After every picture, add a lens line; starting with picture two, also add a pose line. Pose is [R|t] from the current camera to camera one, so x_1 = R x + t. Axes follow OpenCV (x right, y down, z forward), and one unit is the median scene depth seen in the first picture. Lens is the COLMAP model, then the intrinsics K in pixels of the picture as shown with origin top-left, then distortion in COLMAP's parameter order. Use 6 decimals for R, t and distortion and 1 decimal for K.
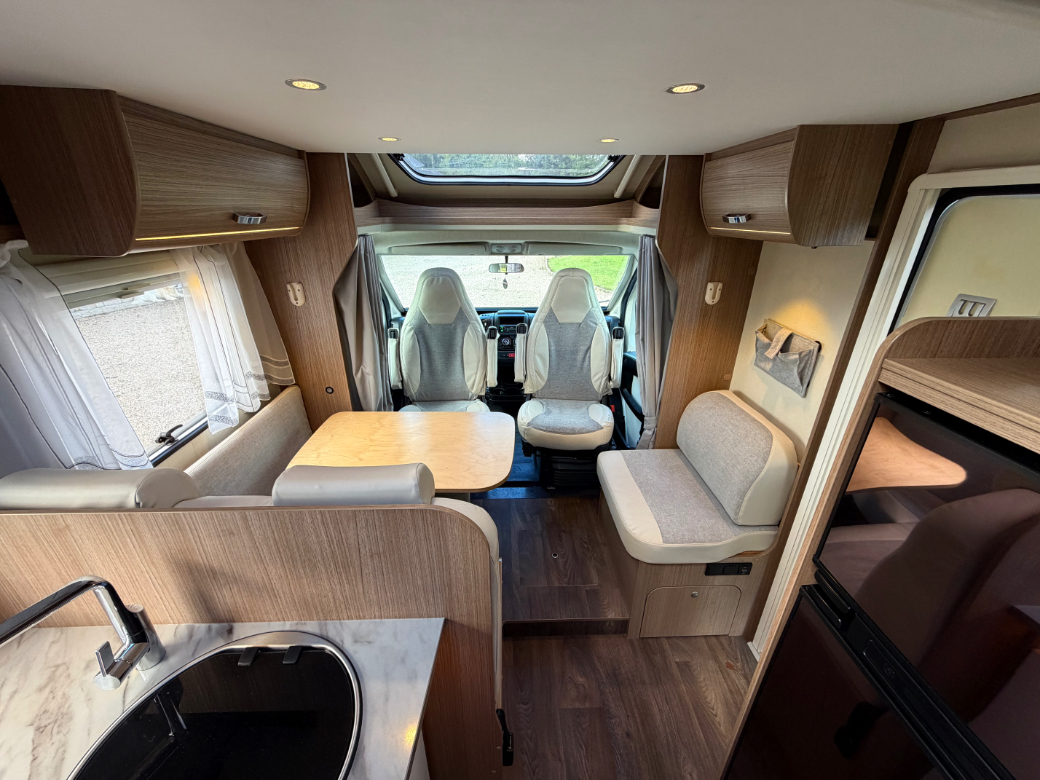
lens RADIAL K [[412.6, 0, 518.5], [0, 412.6, 391.3], [0, 0, 1]] dist [0.000946, 0.000435]
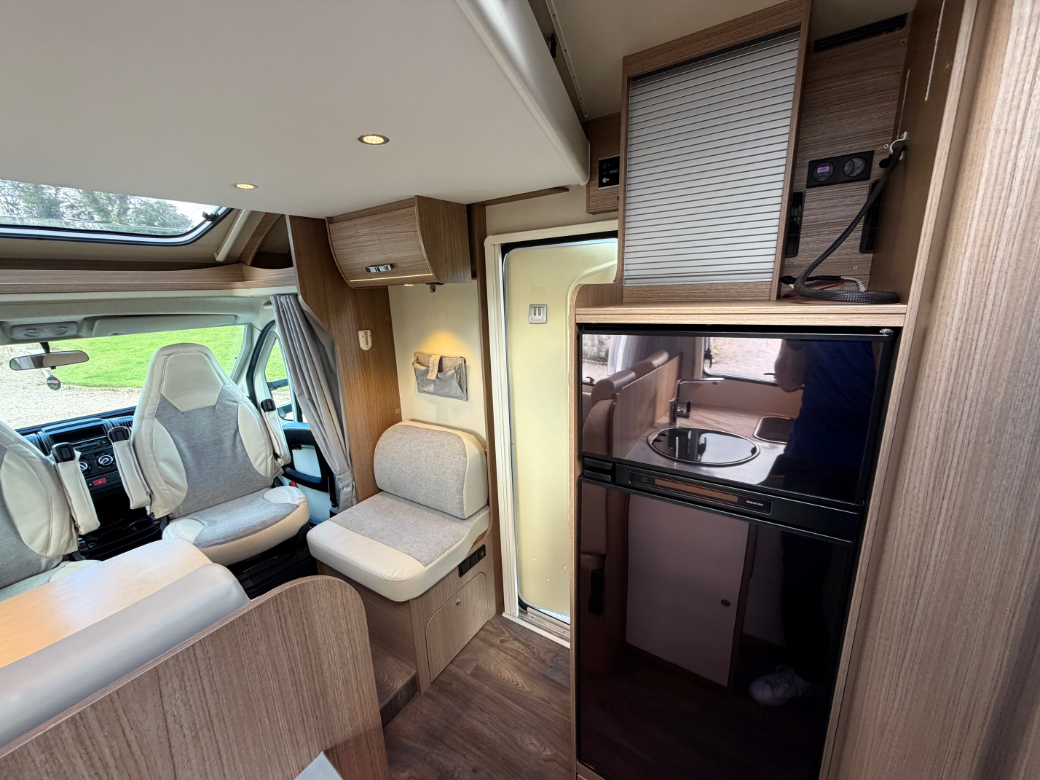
lens RADIAL K [[412.6, 0, 516.4], [0, 412.6, 391.3], [0, 0, 1]] dist [0.000946, 0.000435]
pose [[0.582897, -0.221023, 0.781908, -0.188194], [0.364163, 0.931299, -0.008224, 0.046989], [-0.726372, 0.289535, 0.623340, 0.064832]]
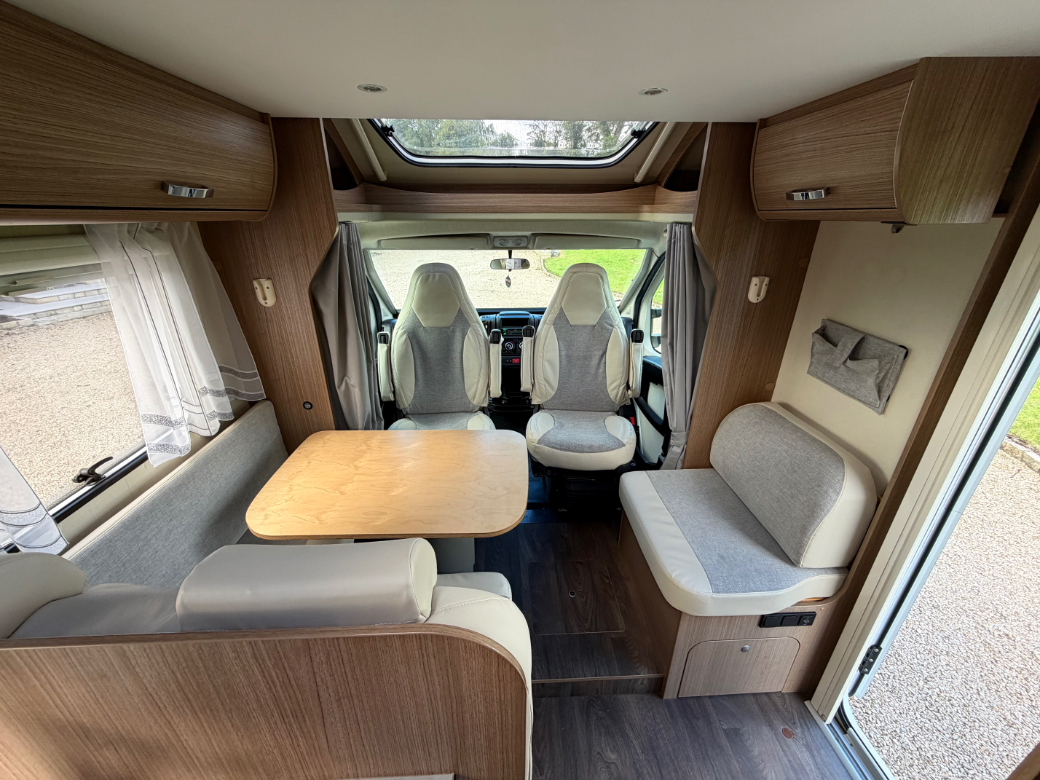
lens RADIAL K [[412.6, 0, 518.1], [0, 412.6, 391.9], [0, 0, 1]] dist [0.000946, 0.000435]
pose [[0.999898, -0.007684, 0.012048, -0.037254], [0.007717, 0.999966, -0.002750, -0.027740], [-0.012026, 0.002842, 0.999924, 0.157167]]
